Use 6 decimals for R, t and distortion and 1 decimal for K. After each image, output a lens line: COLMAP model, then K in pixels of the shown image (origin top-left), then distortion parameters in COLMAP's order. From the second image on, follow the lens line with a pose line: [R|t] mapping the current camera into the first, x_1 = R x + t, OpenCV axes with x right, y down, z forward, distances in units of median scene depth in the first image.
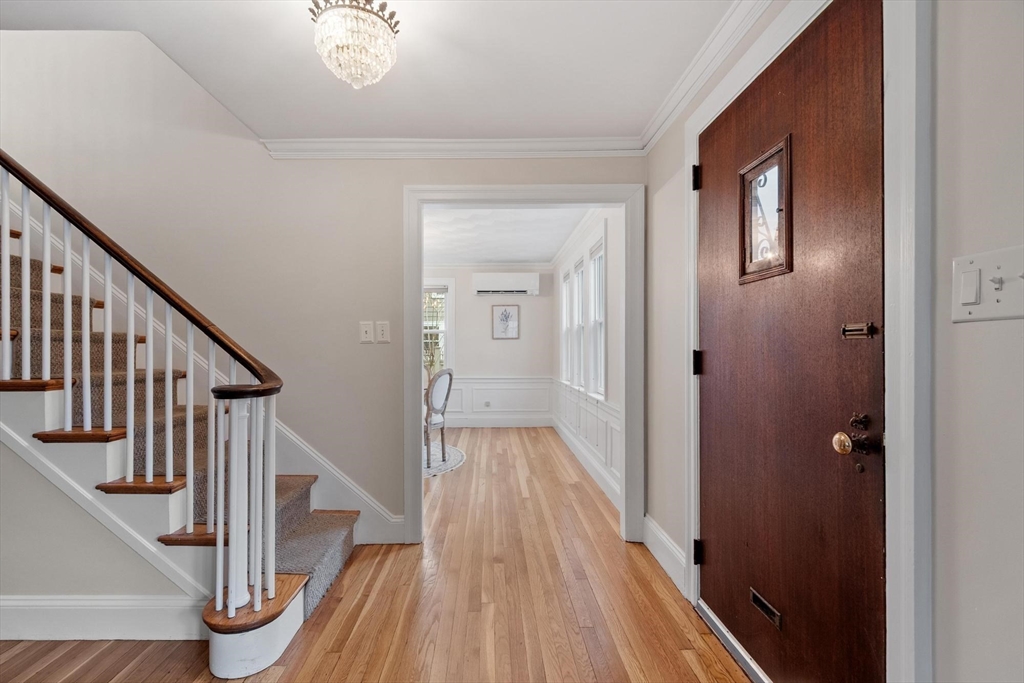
lens RADIAL K [[453.4, 0, 487.7], [0, 453.4, 344.2], [0, 0, 1]] dist [0.001872, 0.000081]
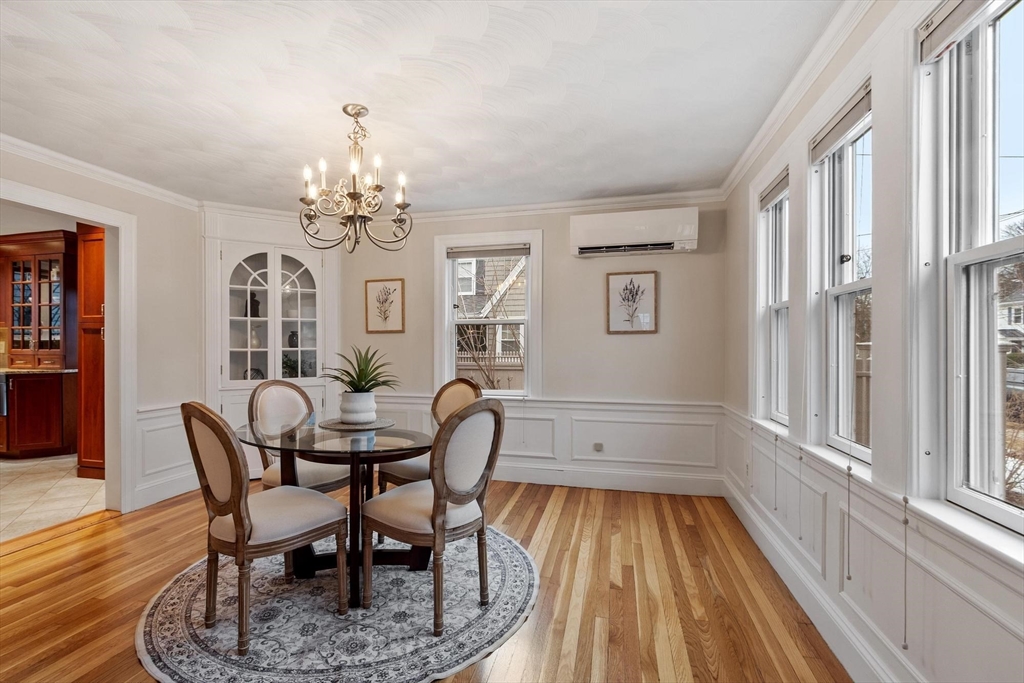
lens RADIAL K [[471.2, 0, 489.5], [0, 471.2, 348.2], [0, 0, 1]] dist [0.000088, -0.000219]
pose [[0.966814, 0.002094, -0.255474, 0.019202], [-0.000003, 0.999967, 0.008184, 0.002545], [0.255483, -0.007911, 0.966781, 0.415340]]
